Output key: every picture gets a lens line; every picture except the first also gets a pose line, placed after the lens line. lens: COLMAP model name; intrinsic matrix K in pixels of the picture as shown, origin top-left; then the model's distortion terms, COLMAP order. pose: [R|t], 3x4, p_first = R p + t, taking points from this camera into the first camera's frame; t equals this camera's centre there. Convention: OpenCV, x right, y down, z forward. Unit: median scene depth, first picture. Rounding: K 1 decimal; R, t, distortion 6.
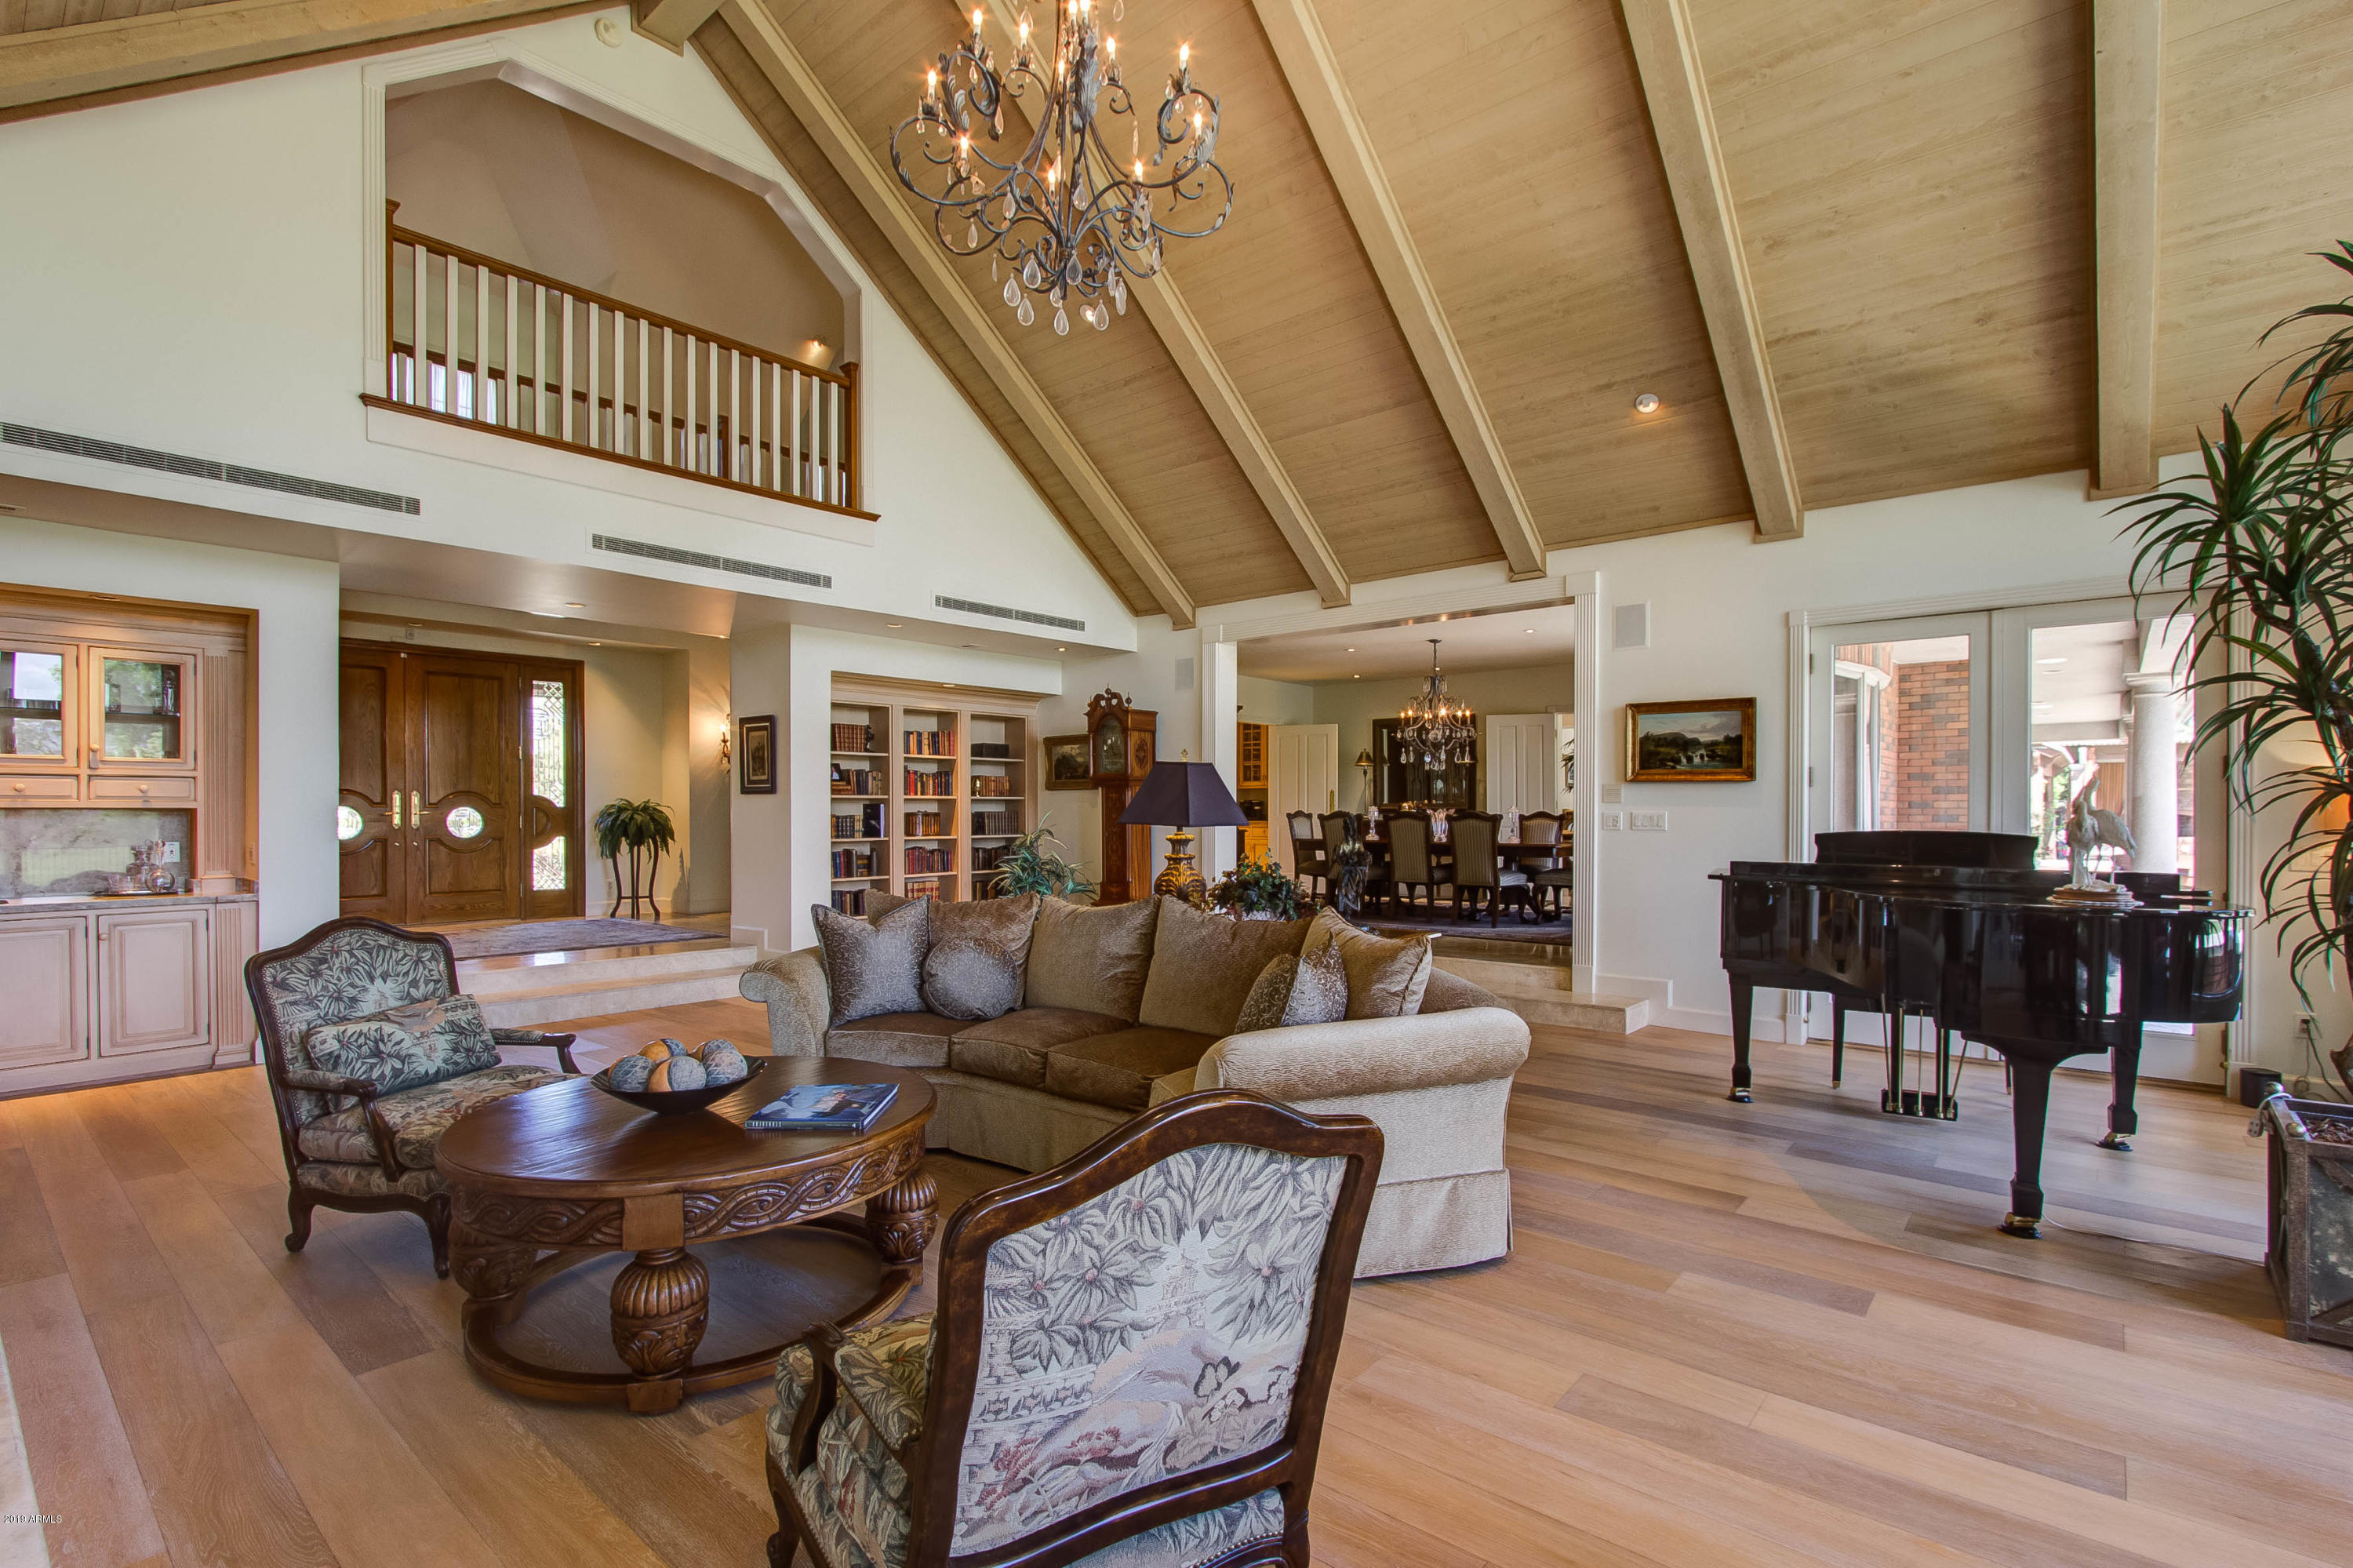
lens RADIAL K [[1099.4, 0, 1176.5], [0, 1099.4, 784.0], [0, 0, 1]] dist [0.017139, 0.000084]
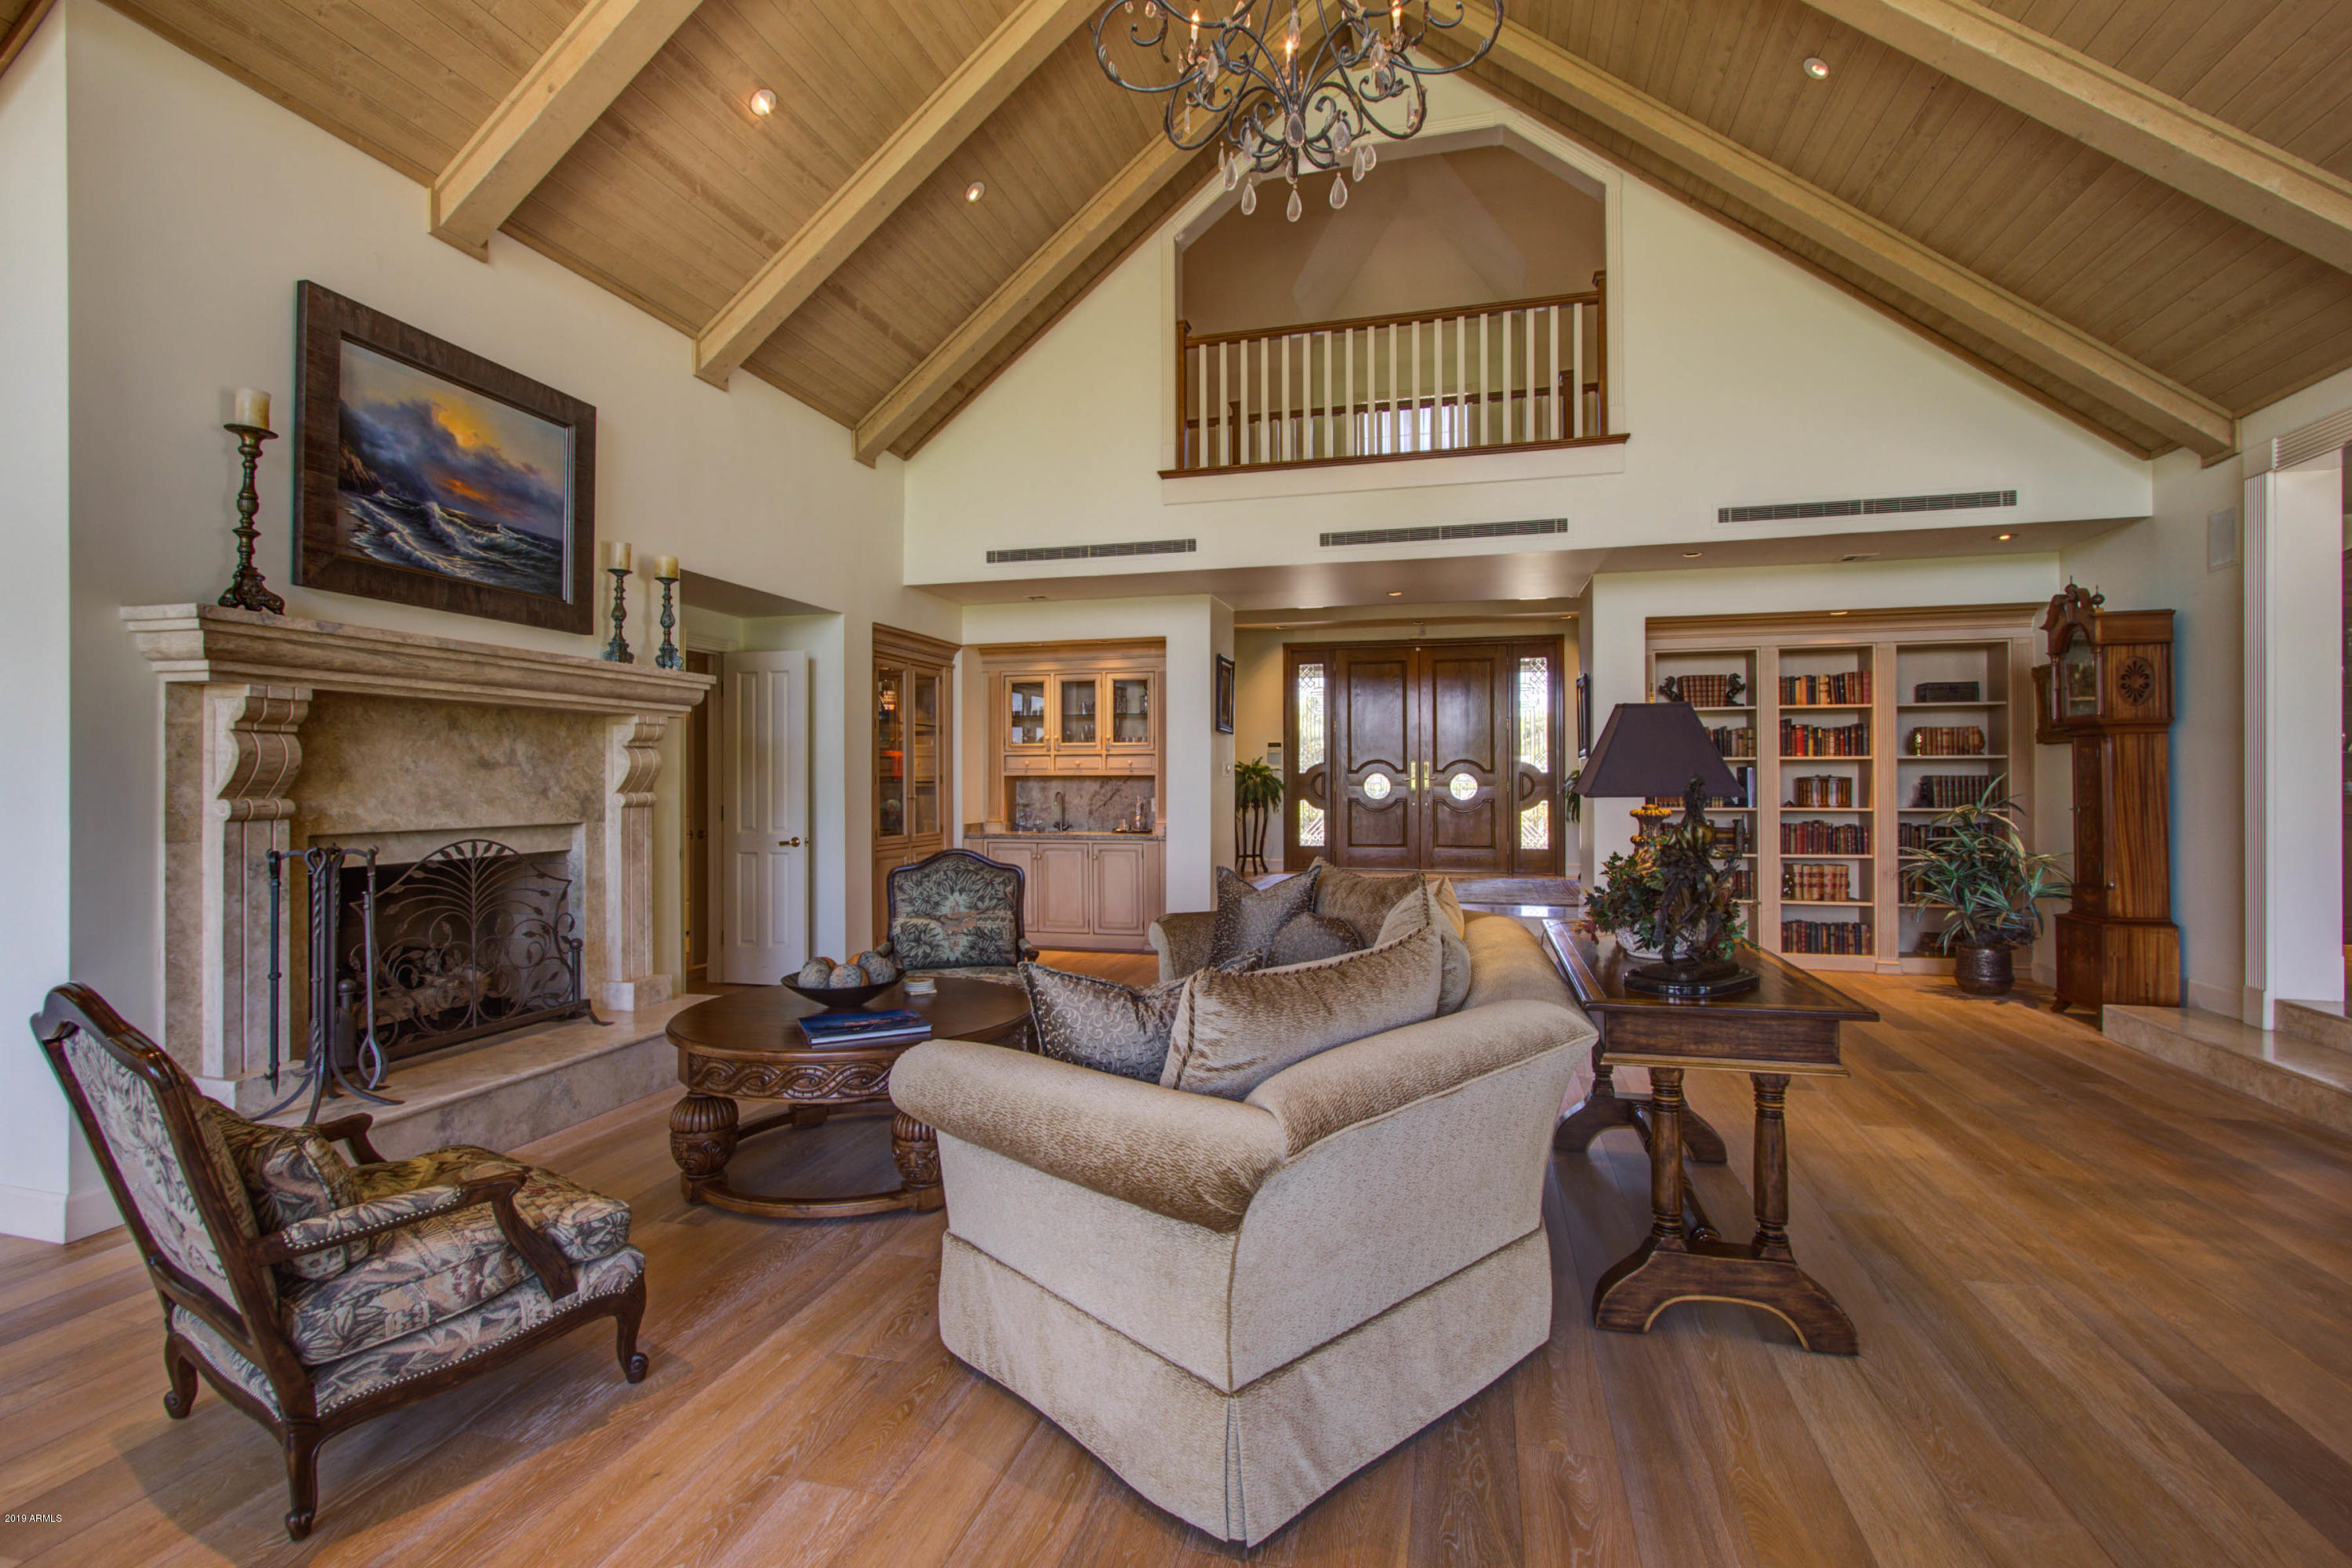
lens RADIAL K [[1057.7, 0, 1176.0], [0, 1057.7, 784.0], [0, 0, 1]] dist [-0.039832, 0.000641]
pose [[0.431666, 0.001739, -0.902032, 0.255558], [0.025062, 0.999589, 0.013920, 0.009064], [0.901685, -0.028616, 0.431445, 0.263037]]
